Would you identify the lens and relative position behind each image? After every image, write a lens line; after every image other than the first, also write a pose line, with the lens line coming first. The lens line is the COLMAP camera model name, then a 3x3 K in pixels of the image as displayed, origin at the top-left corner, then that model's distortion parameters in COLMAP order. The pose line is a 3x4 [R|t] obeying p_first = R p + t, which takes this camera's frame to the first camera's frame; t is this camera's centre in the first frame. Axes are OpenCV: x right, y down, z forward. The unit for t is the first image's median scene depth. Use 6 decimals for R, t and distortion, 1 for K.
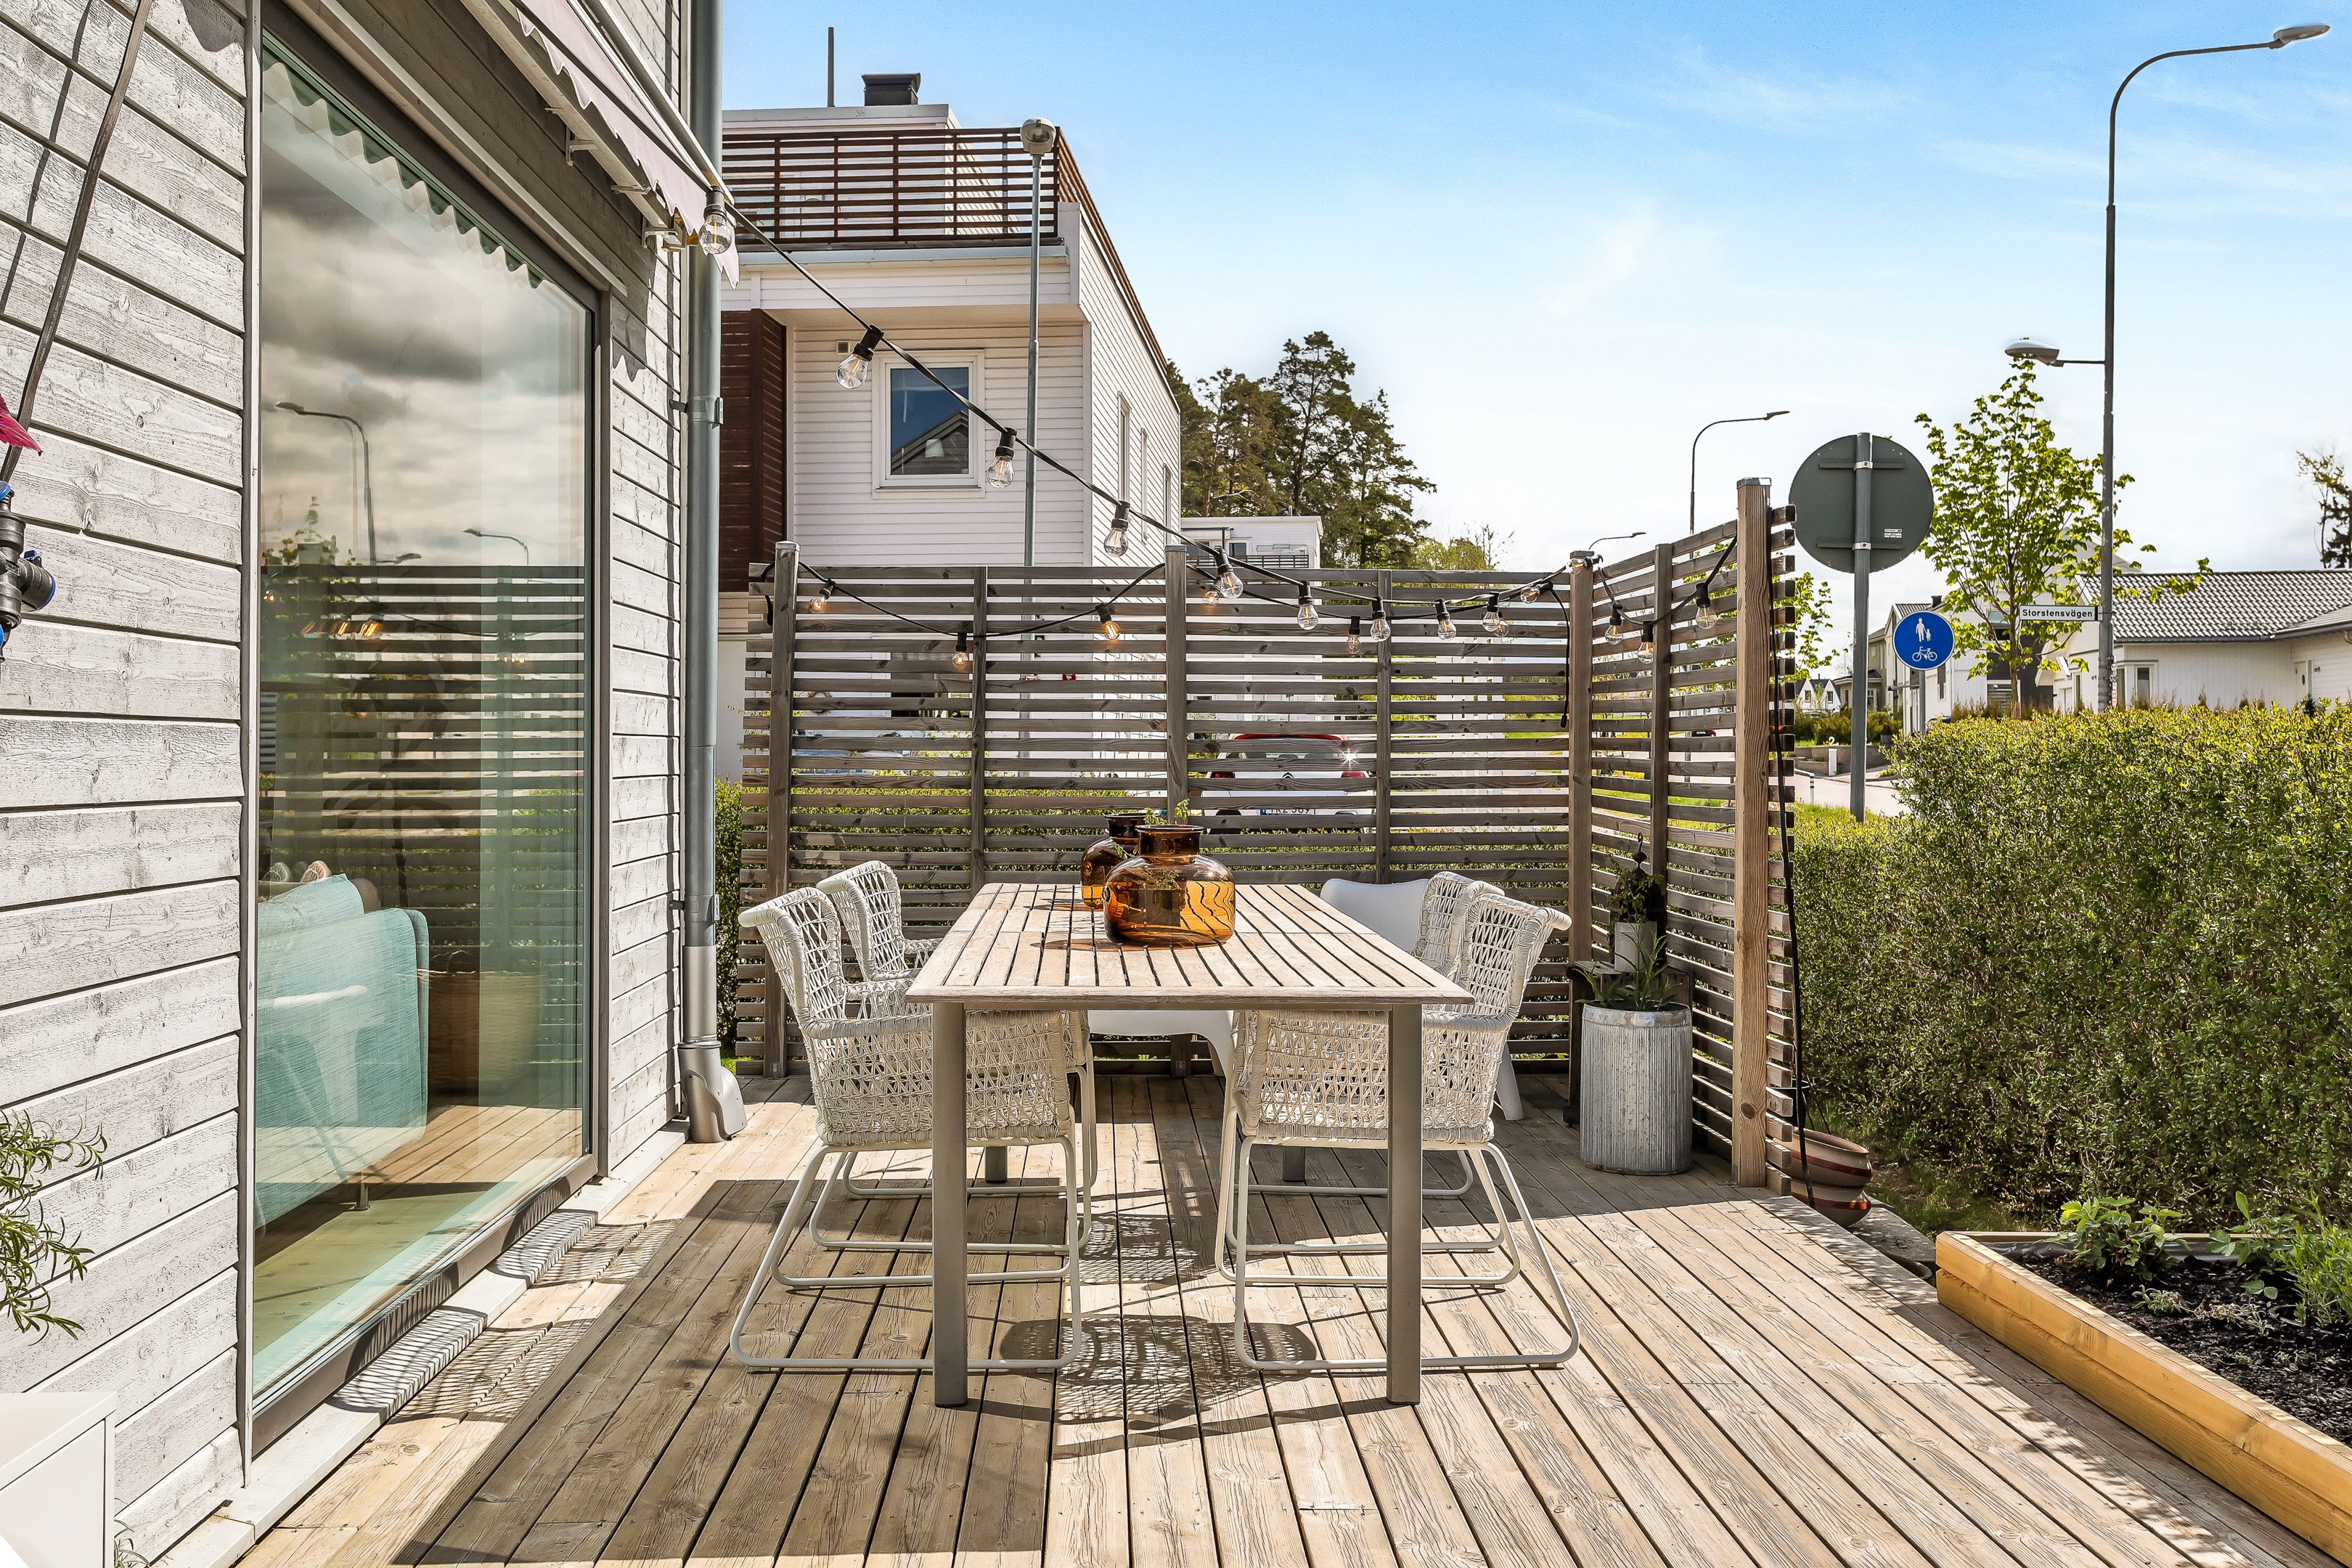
lens RADIAL K [[2152.4, 0, 1176.9], [0, 2152.4, 758.7], [0, 0, 1]] dist [0.010810, 0.000000]
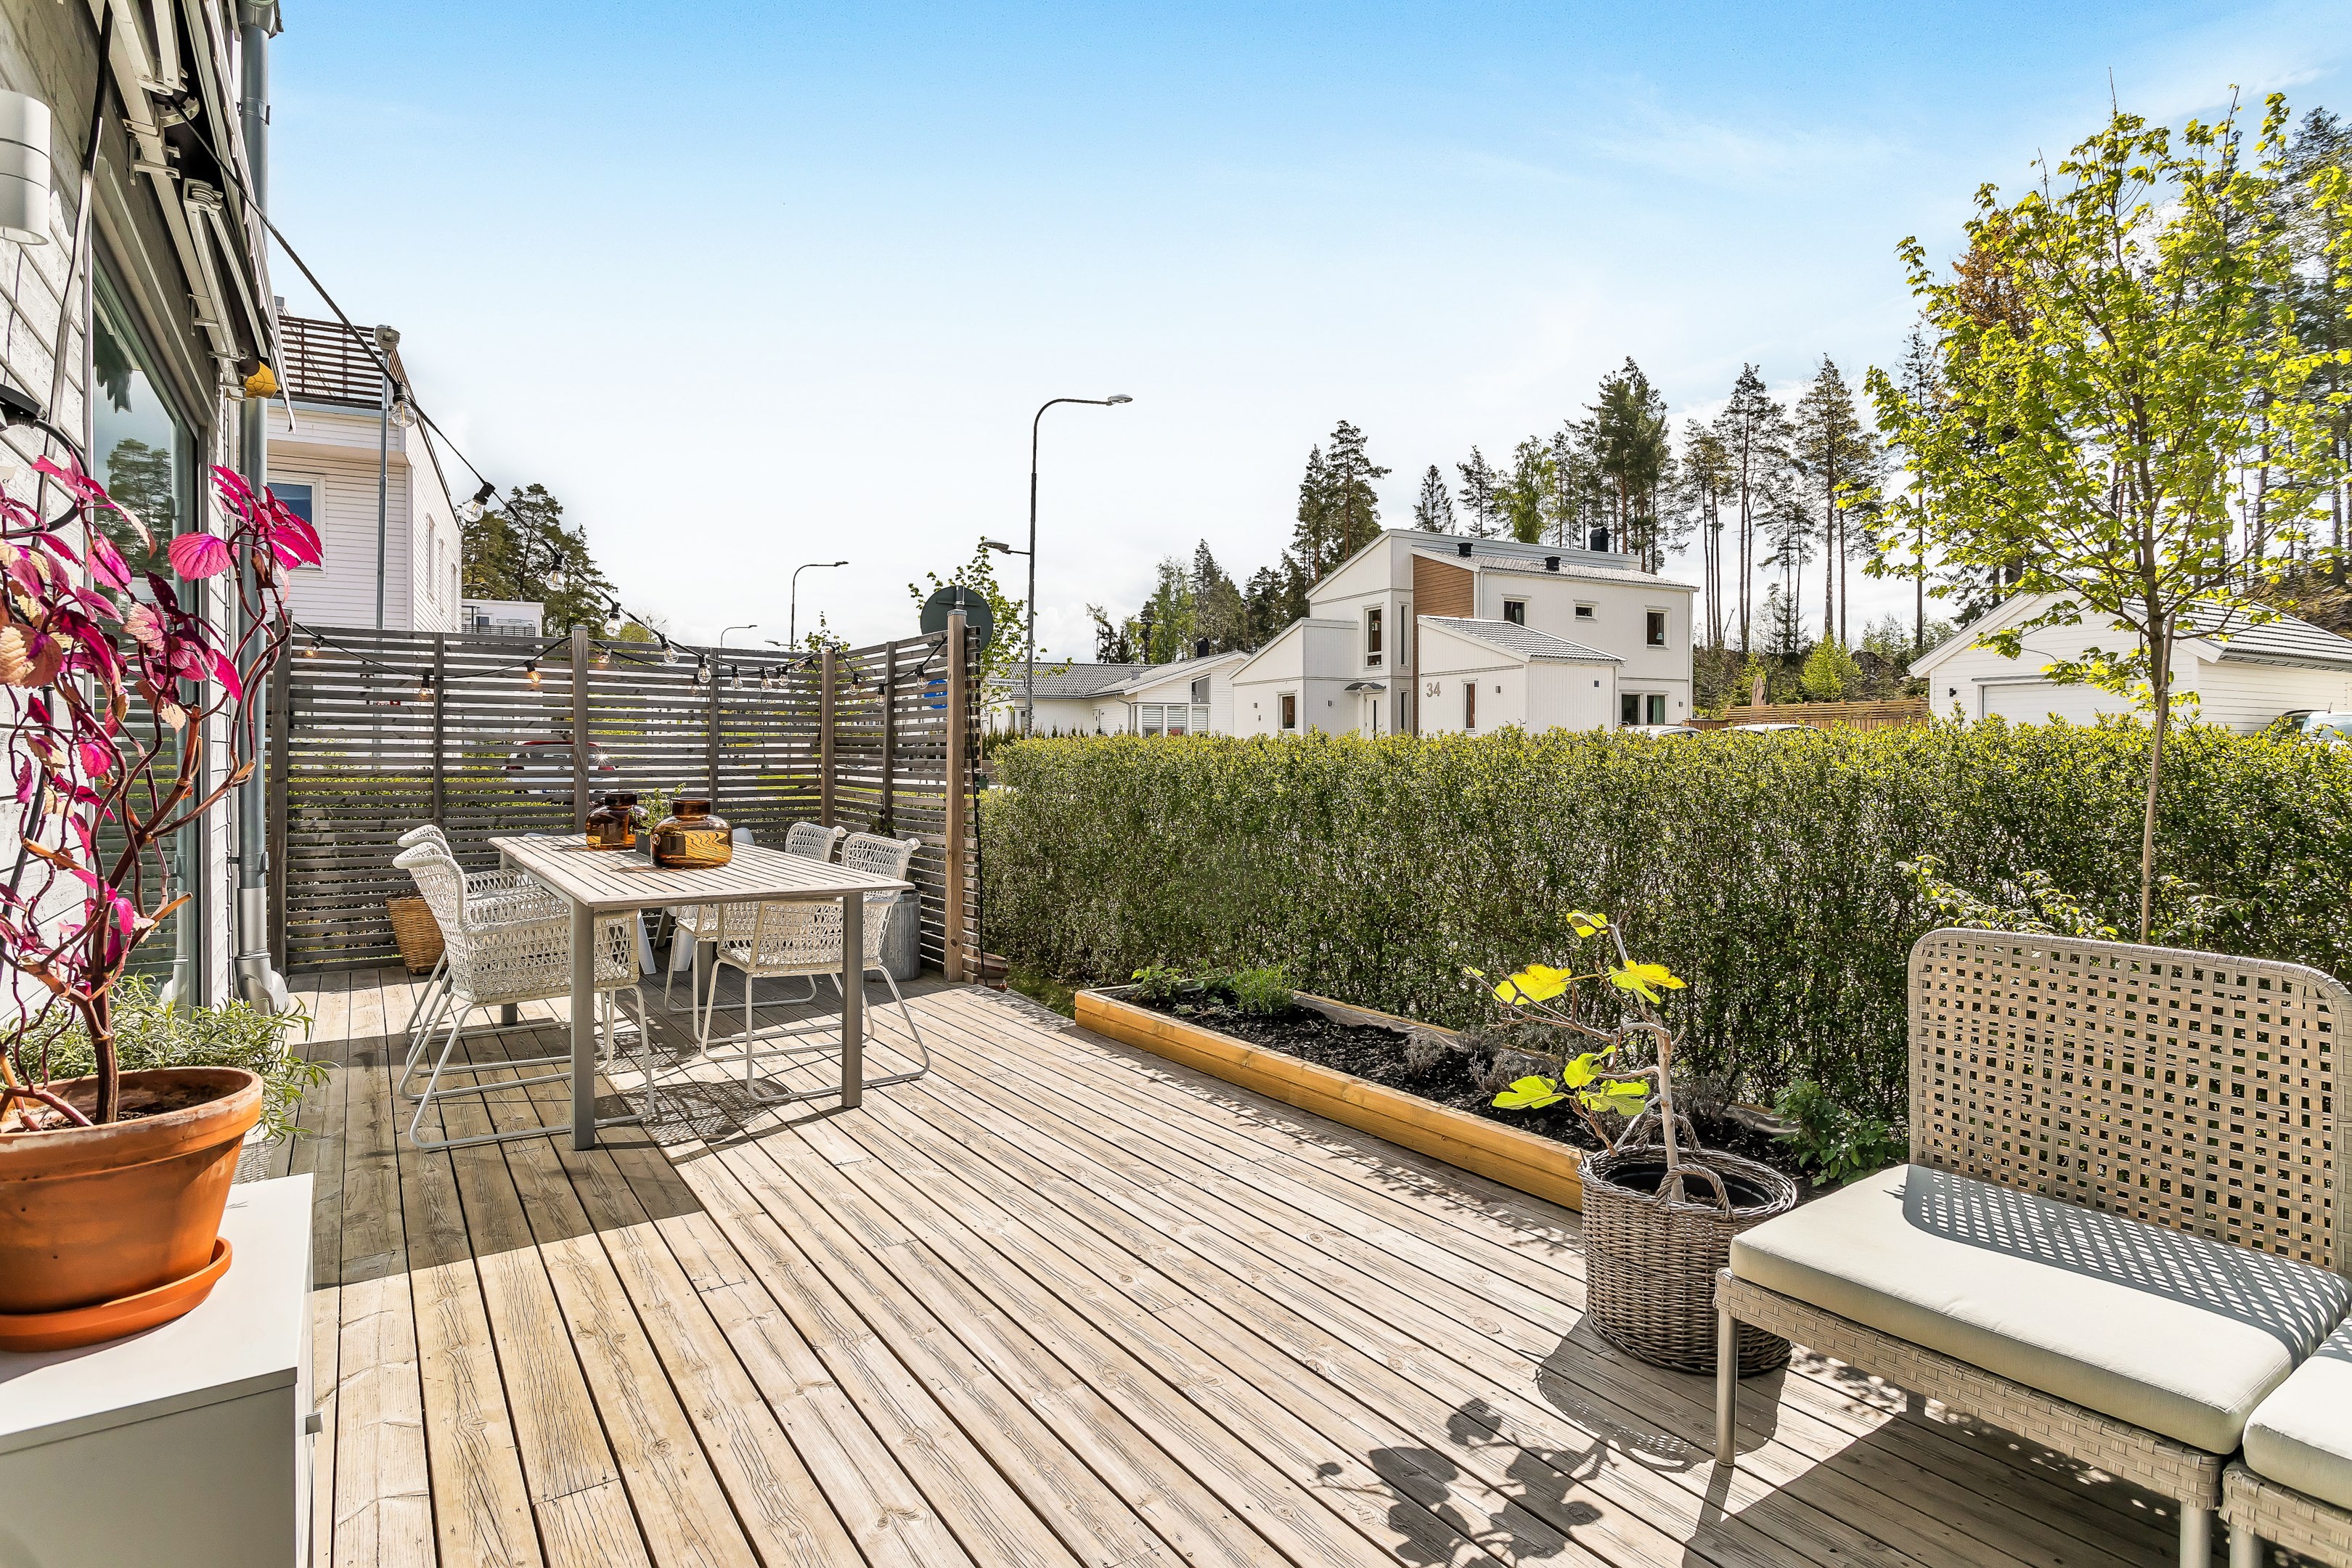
lens RADIAL K [[1221.8, 0, 1171.8], [0, 1221.8, 795.5], [0, 0, 1]] dist [0.006847, 0.001765]
pose [[0.849660, -0.015559, 0.527102, -0.143826], [-0.000657, 0.999533, 0.030562, -0.000449], [-0.527331, -0.026314, 0.849252, -0.020668]]
